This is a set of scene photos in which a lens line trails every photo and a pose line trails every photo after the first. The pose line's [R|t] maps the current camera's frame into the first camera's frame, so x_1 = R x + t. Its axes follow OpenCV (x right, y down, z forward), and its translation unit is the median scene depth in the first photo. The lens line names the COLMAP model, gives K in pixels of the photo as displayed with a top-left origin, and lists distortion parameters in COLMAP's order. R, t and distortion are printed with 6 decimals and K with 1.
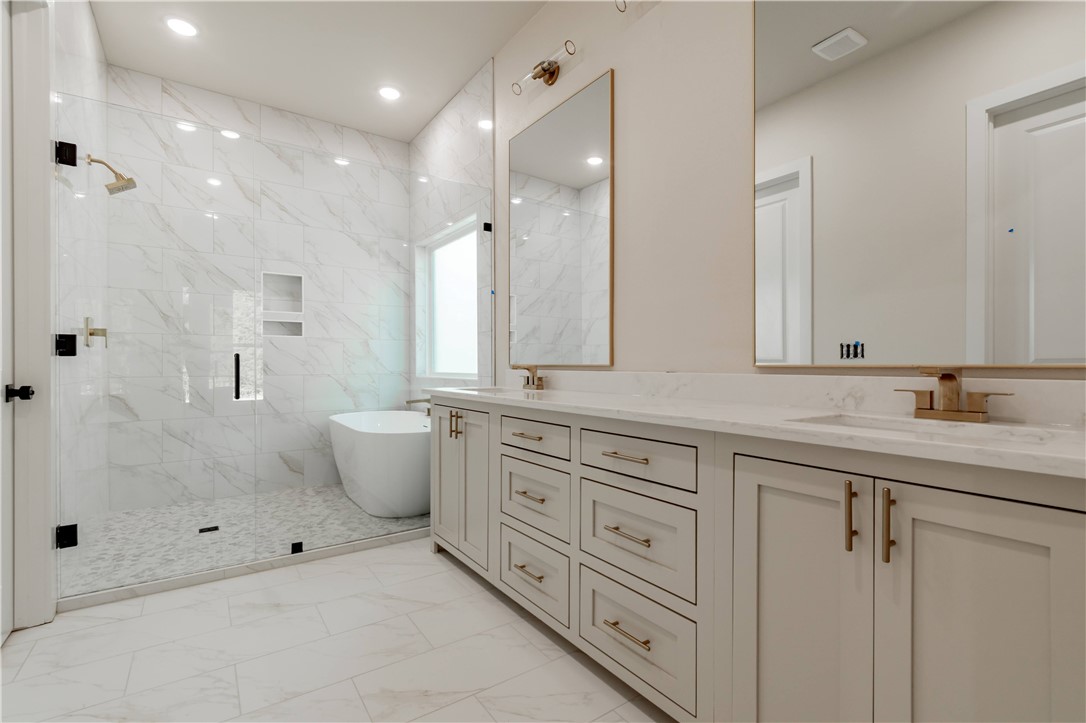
lens RADIAL K [[457.7, 0, 545.9], [0, 457.7, 358.7], [0, 0, 1]] dist [0.001080, -0.000552]
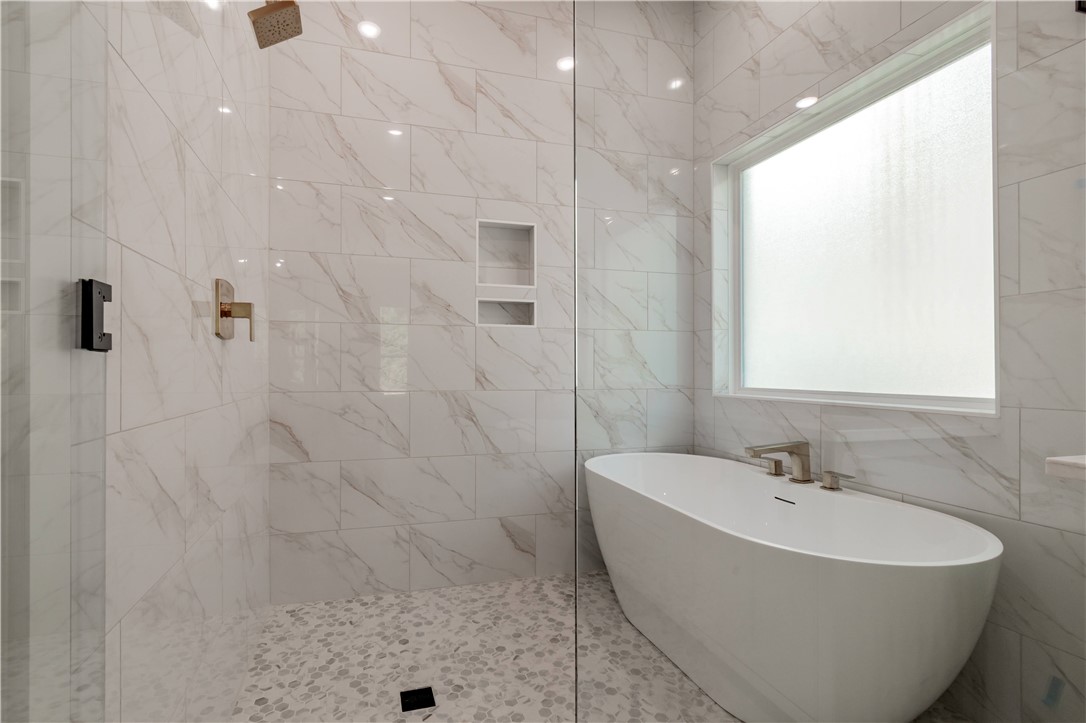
lens RADIAL K [[490.1, 0, 543.0], [0, 490.1, 361.5], [0, 0, 1]] dist [-0.000758, 0.000014]
pose [[0.955324, -0.000583, -0.295559, -0.363466], [-0.000998, 0.999986, -0.005200, 0.001524], [0.295558, 0.005263, 0.955310, 0.428040]]
